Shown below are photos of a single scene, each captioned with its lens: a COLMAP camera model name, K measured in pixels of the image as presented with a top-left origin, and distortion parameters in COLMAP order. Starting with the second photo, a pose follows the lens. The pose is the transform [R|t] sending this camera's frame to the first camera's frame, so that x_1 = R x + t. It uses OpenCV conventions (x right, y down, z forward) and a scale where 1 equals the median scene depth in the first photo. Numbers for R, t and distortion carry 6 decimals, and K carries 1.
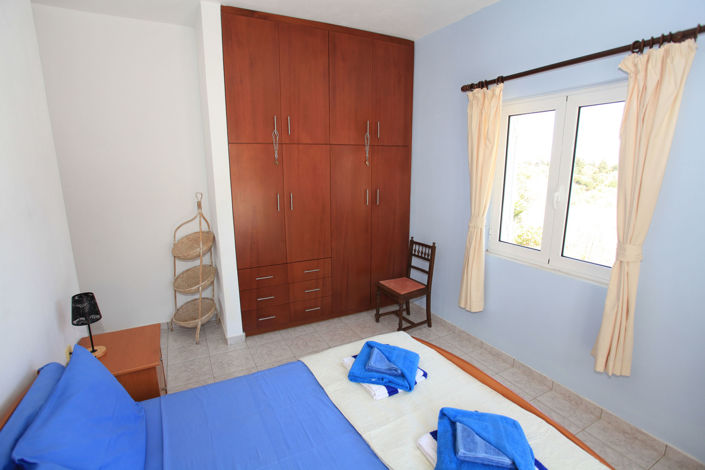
lens RADIAL K [[354.1, 0, 352.5], [0, 354.1, 235.0], [0, 0, 1]] dist [-0.001114, -0.000122]
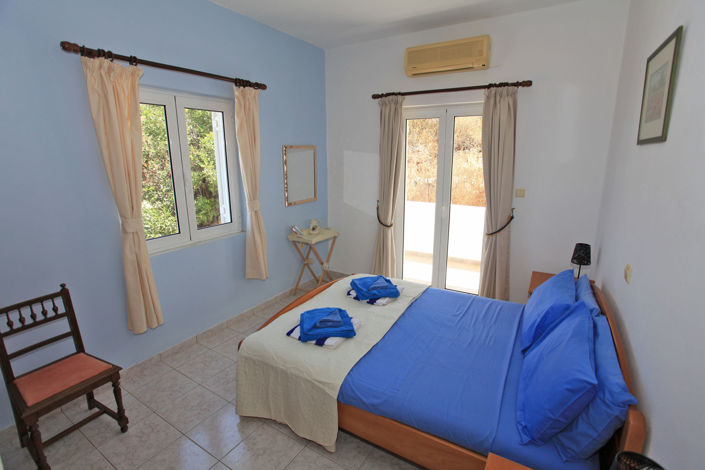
lens RADIAL K [[354.1, 0, 352.5], [0, 354.1, 235.0], [0, 0, 1]] dist [-0.001114, -0.000122]
pose [[-0.518497, -0.187294, 0.834315, -0.637318], [0.182125, 0.929138, 0.321765, -0.196910], [-0.835459, 0.318784, -0.447645, 0.983949]]
